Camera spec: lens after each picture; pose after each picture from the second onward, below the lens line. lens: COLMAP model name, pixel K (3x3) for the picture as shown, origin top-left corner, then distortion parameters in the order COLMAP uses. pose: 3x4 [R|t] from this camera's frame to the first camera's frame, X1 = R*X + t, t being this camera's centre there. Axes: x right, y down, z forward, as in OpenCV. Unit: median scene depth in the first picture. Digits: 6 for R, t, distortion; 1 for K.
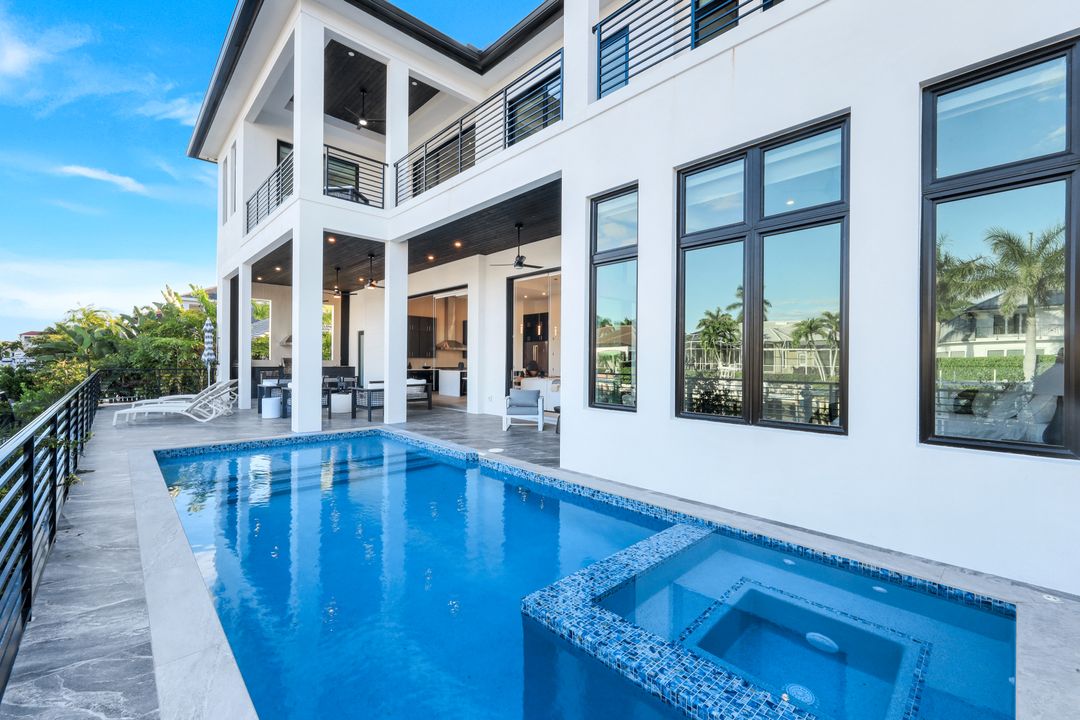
lens RADIAL K [[449.7, 0, 538.4], [0, 449.7, 355.8], [0, 0, 1]] dist [-0.001233, 0.000261]
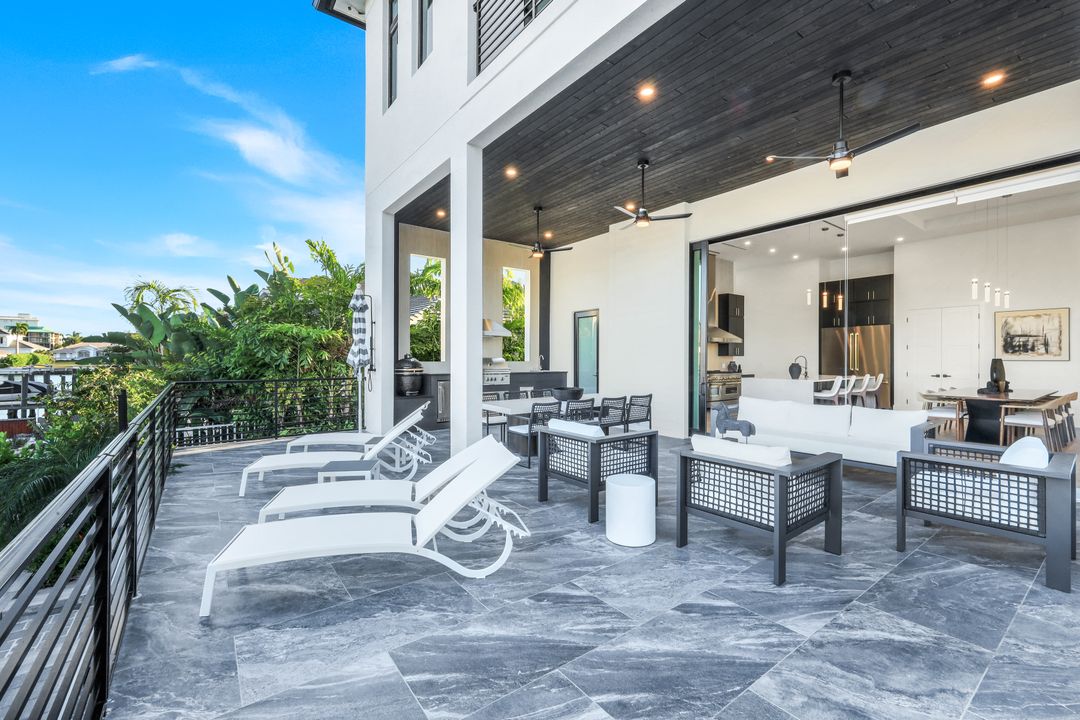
lens RADIAL K [[449.7, 0, 538.4], [0, 449.7, 355.8], [0, 0, 1]] dist [-0.001233, 0.000261]
pose [[0.993509, -0.006448, -0.113570, -0.422949], [0.007215, 0.999954, 0.006342, -0.000608], [0.113523, -0.007120, 0.993510, 0.450484]]
